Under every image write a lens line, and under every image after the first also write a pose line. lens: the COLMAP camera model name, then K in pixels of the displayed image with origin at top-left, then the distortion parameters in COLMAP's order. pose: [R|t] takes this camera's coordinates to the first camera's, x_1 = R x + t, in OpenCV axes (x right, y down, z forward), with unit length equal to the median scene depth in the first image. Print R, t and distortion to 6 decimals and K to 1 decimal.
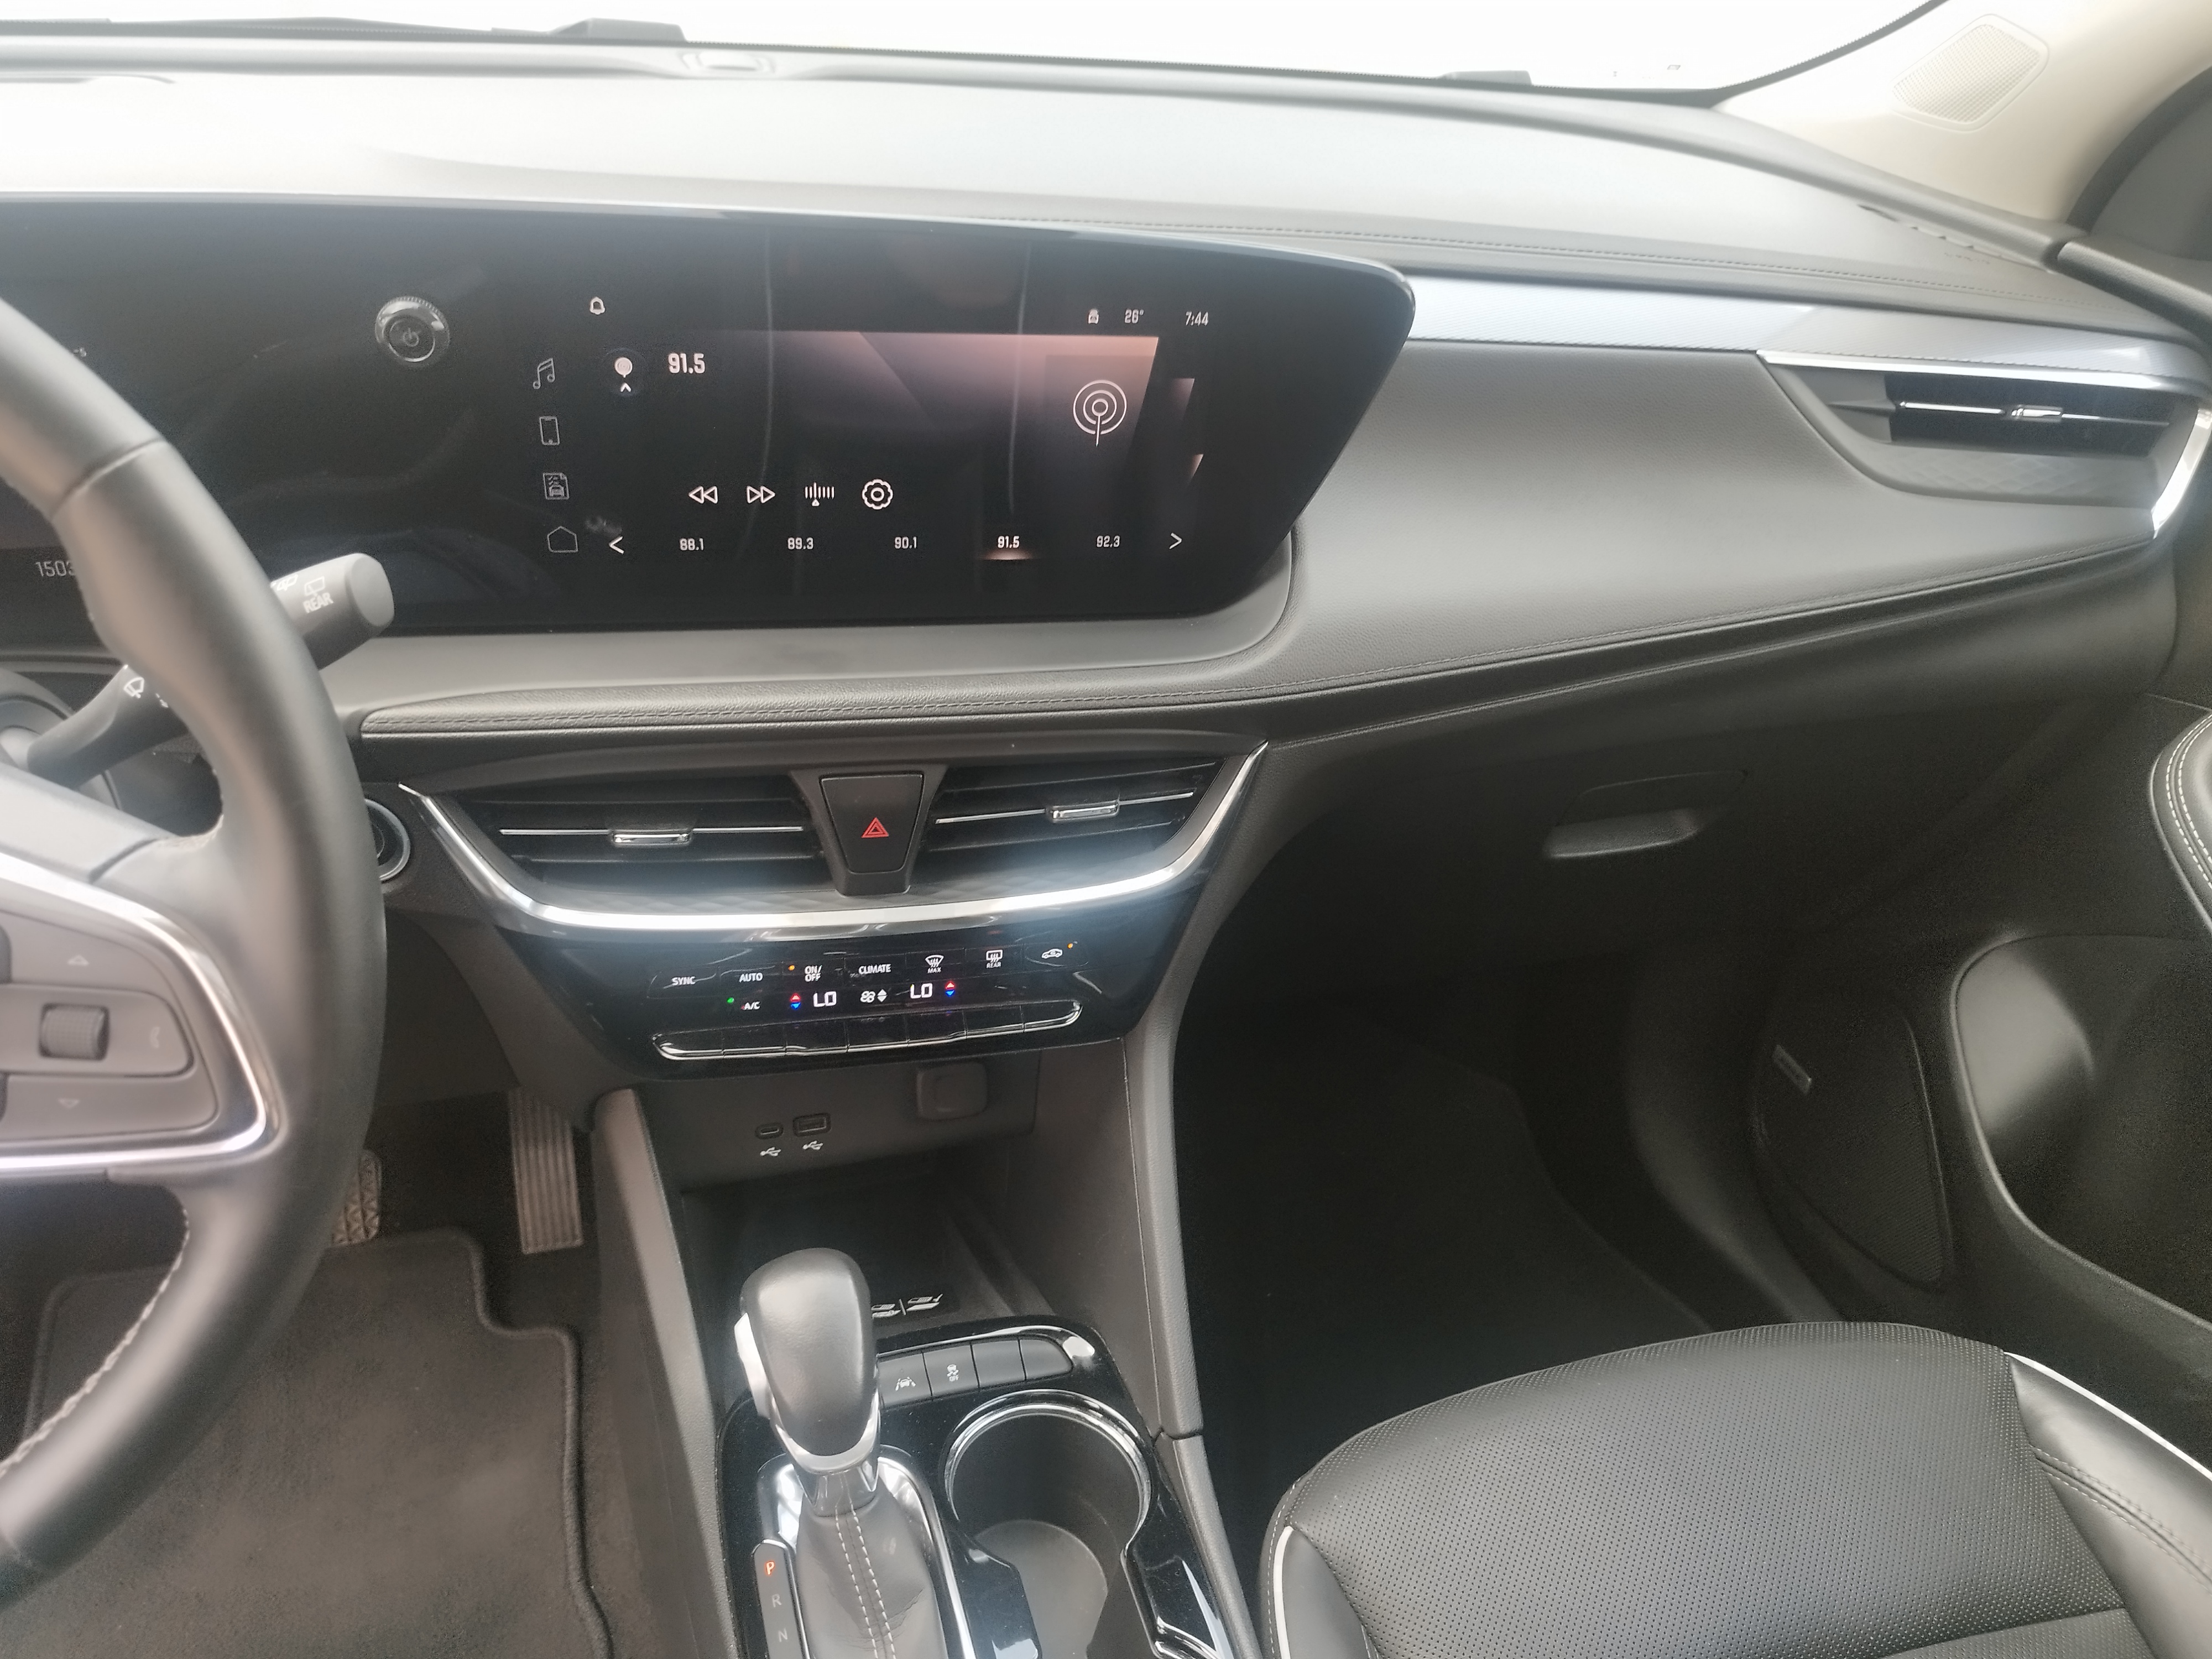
lens RADIAL K [[1626.8, 0, 1114.5], [0, 1626.8, 822.9], [0, 0, 1]] dist [0.002261, -0.007792]
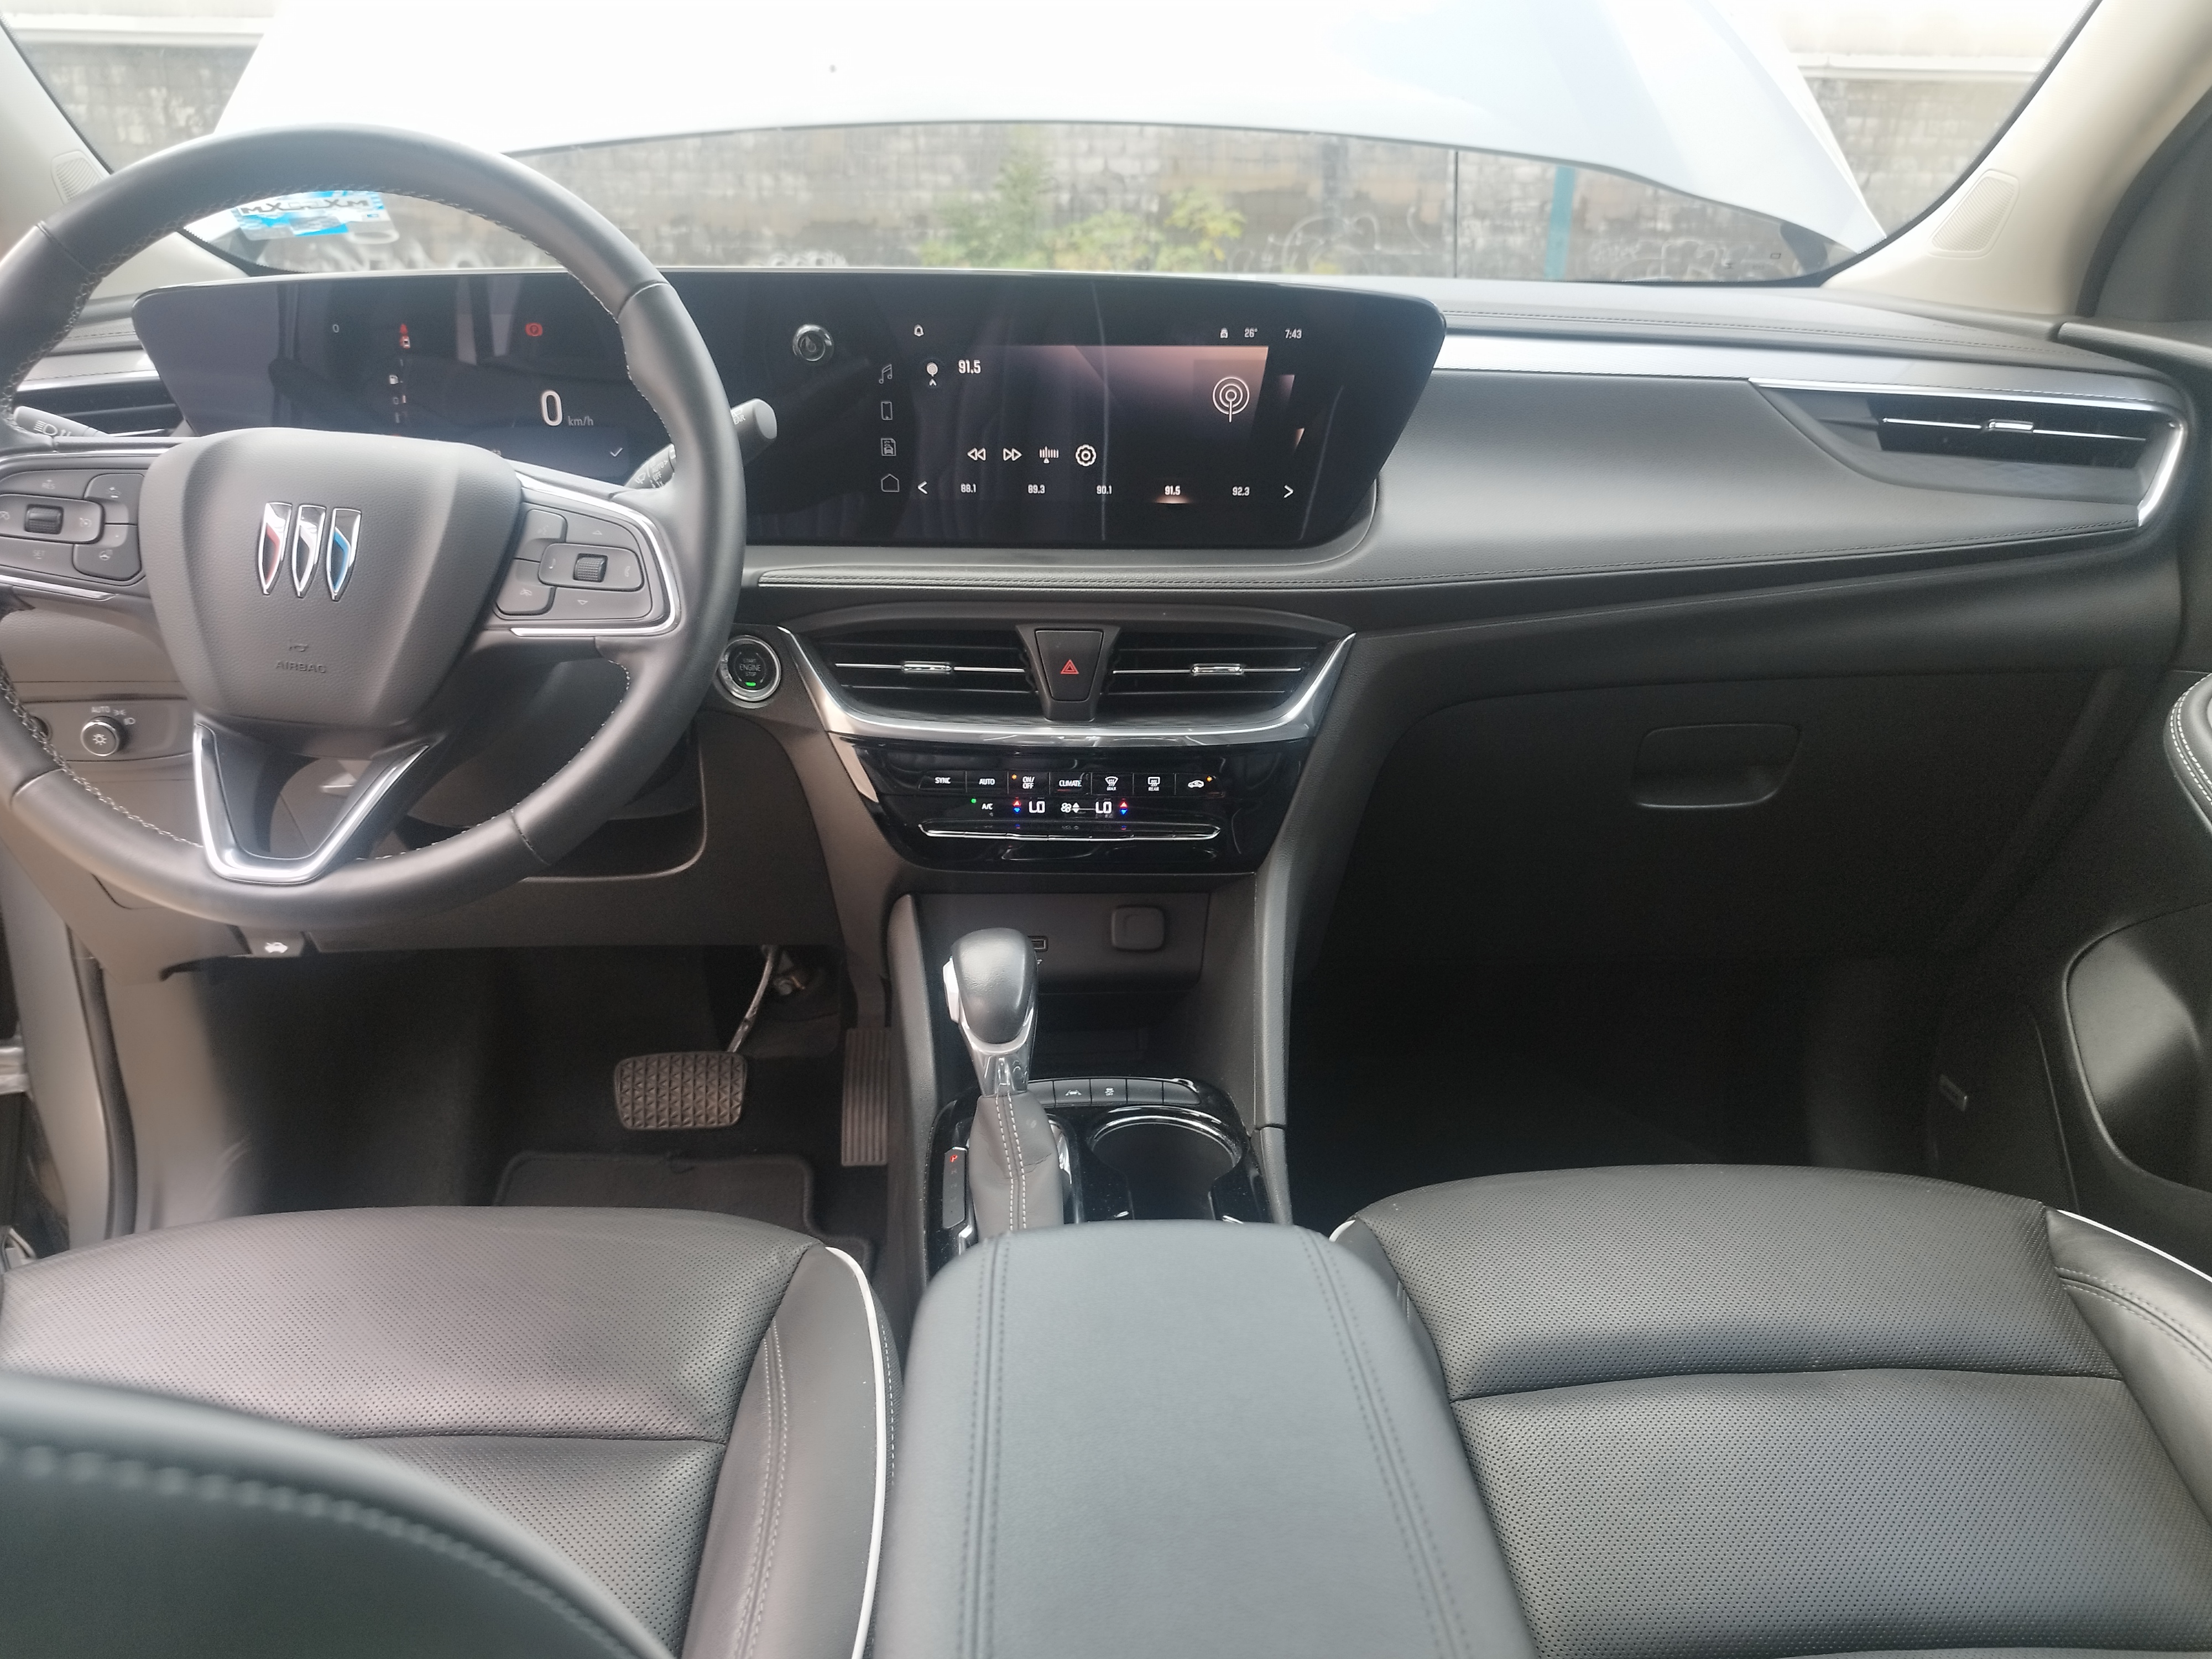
lens RADIAL K [[1626.8, 0, 1106.2], [0, 1626.8, 817.8], [0, 0, 1]] dist [0.002261, -0.007792]
pose [[0.966757, 0.009579, -0.255519, 0.260961], [-0.072177, 0.968884, -0.236760, 0.477583], [0.245300, 0.247332, 0.937366, -0.342612]]
